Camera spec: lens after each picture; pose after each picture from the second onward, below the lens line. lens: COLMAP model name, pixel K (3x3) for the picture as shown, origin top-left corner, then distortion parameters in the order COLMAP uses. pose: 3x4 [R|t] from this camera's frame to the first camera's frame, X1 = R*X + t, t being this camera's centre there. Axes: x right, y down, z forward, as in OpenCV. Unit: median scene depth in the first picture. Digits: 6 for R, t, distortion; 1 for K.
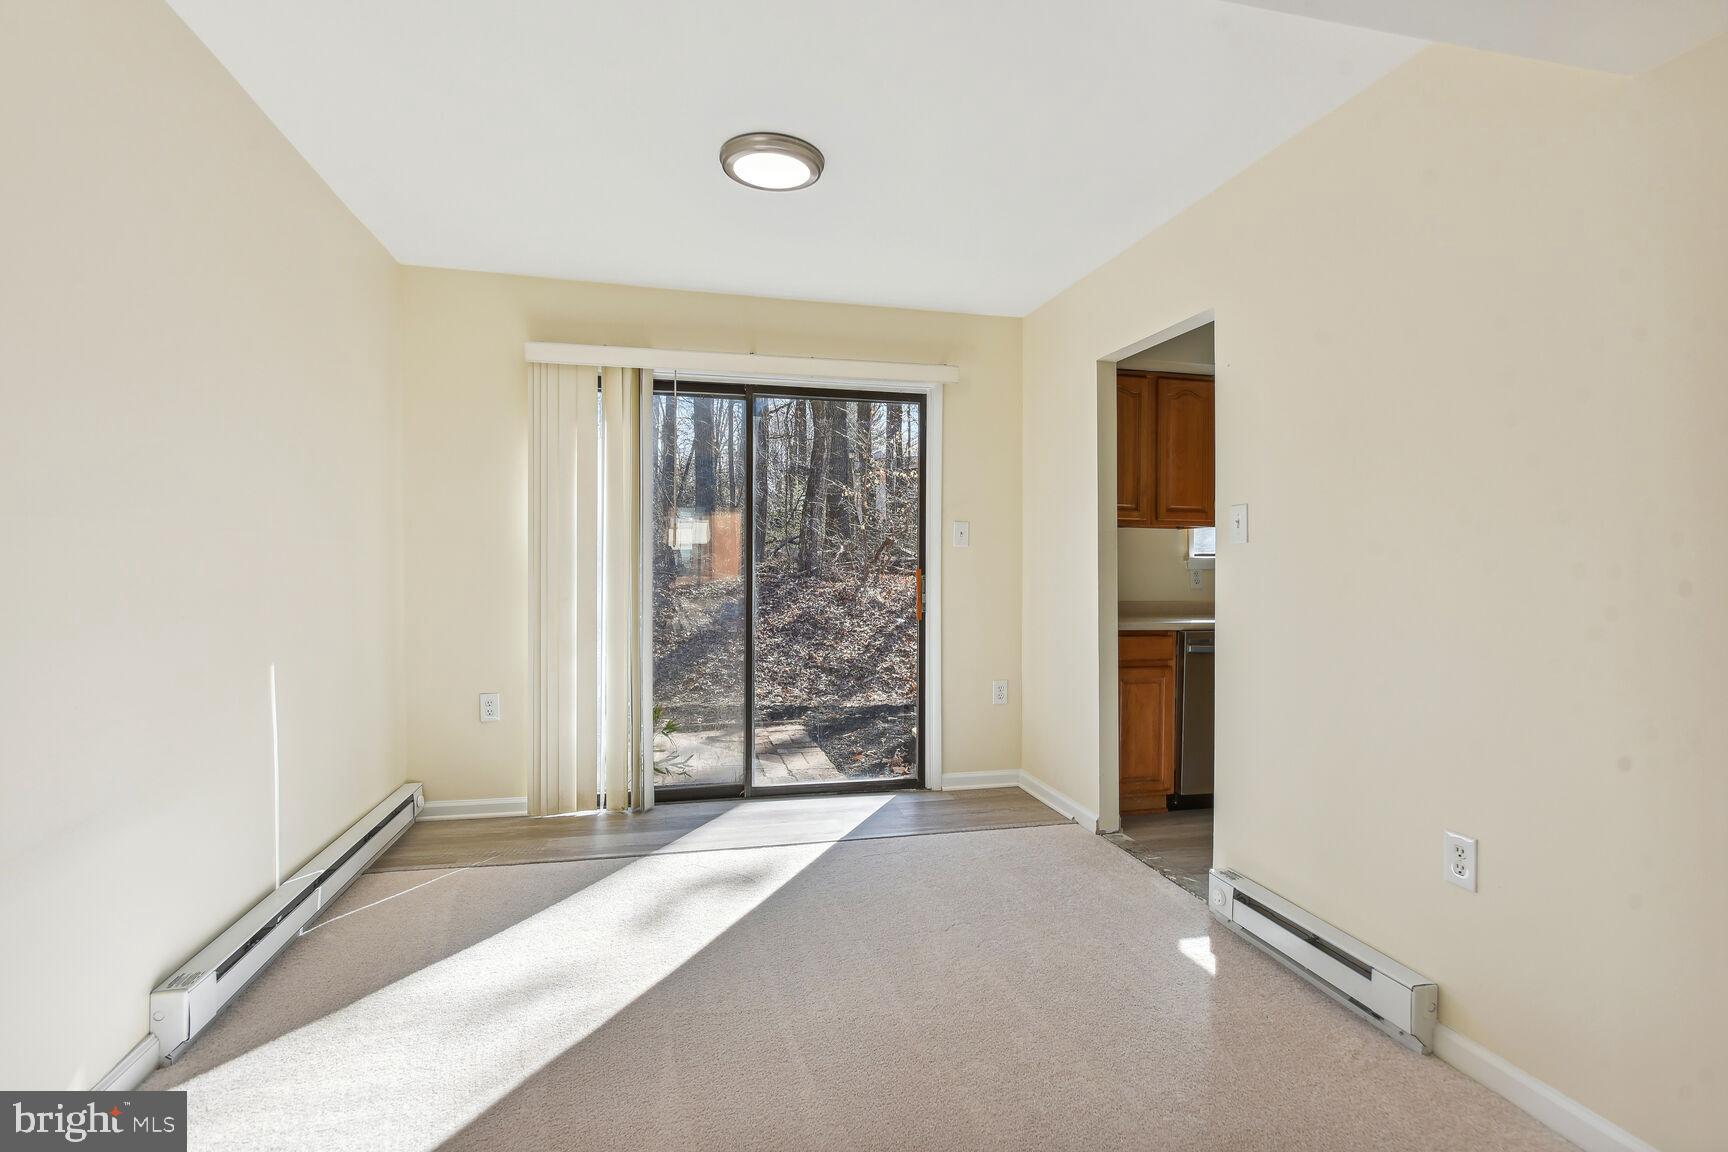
lens RADIAL K [[836.0, 0, 867.9], [0, 836.0, 572.5], [0, 0, 1]] dist [0.004601, 0.000673]
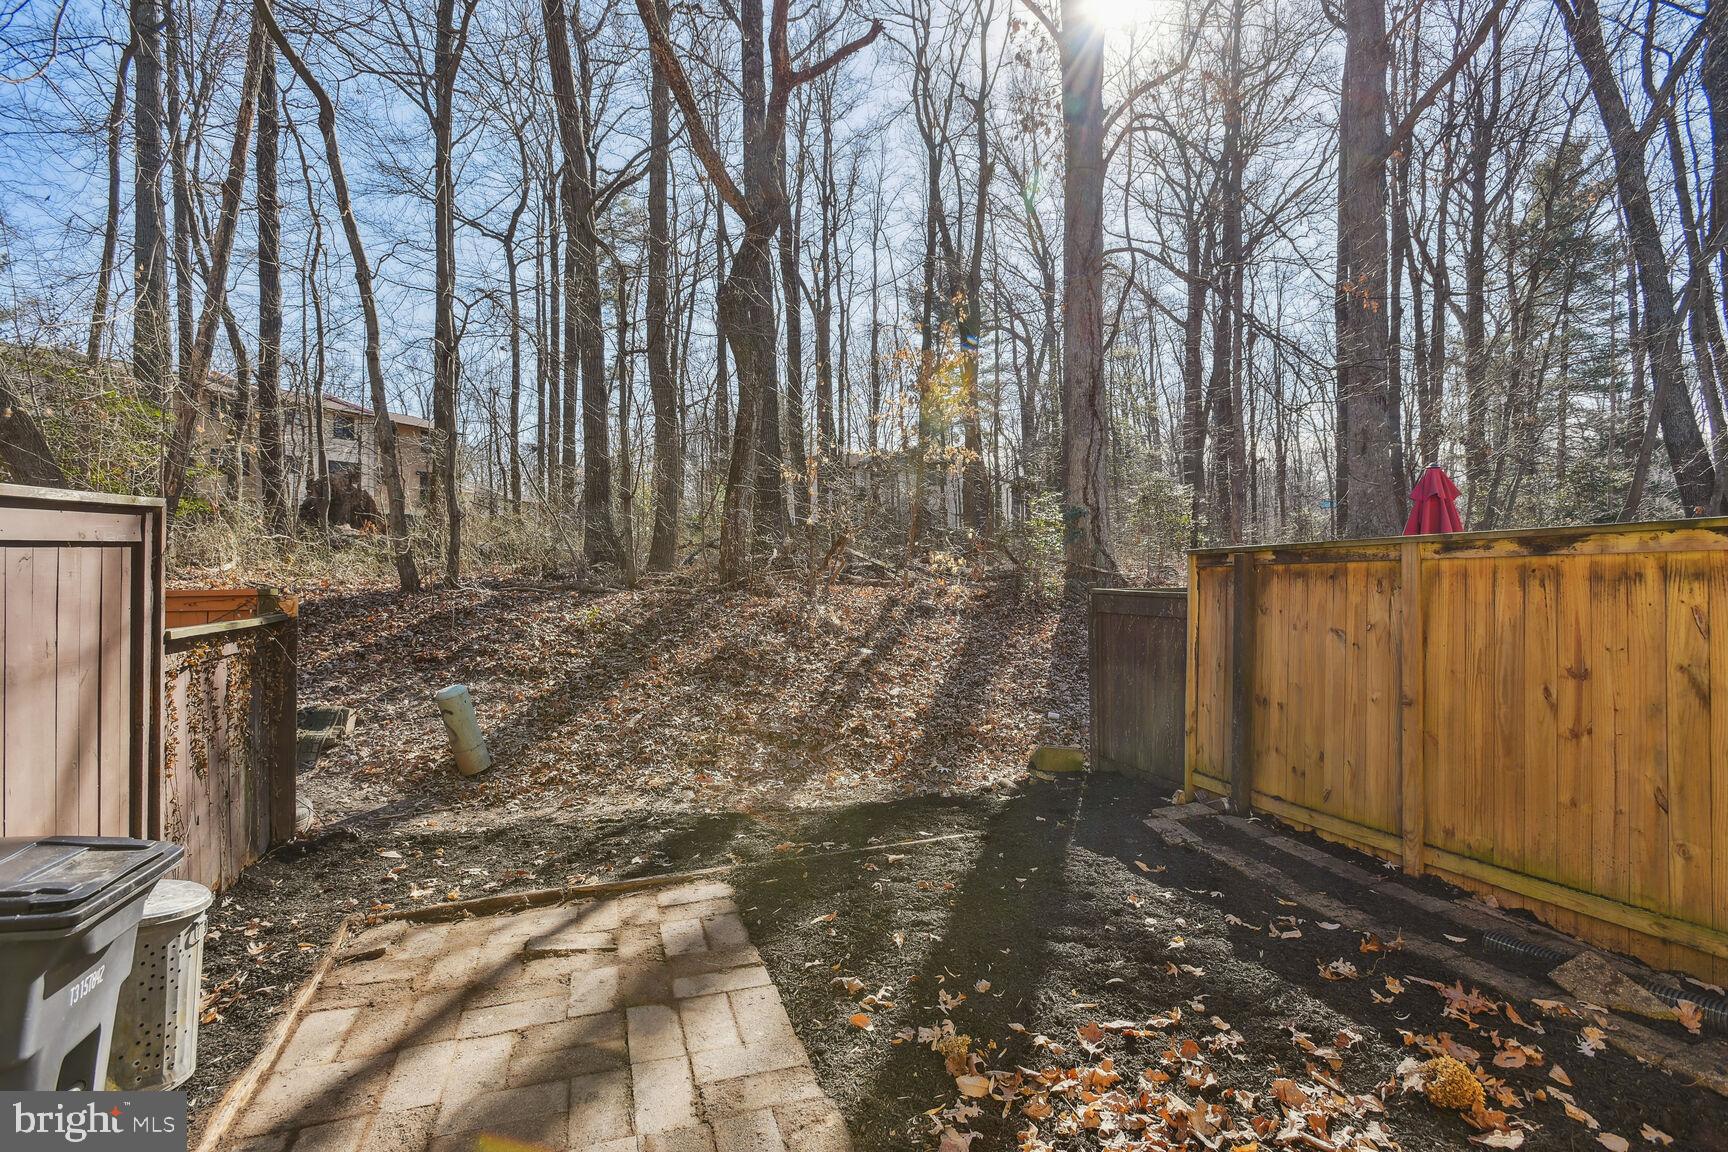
lens RADIAL K [[836.0, 0, 858.6], [0, 836.0, 576.4], [0, 0, 1]] dist [0.004601, 0.000673]
pose [[0.996881, -0.020923, 0.076097, -0.021578], [0.021228, 0.999770, -0.003206, -0.004001], [-0.076012, 0.004812, 0.997095, 0.323518]]
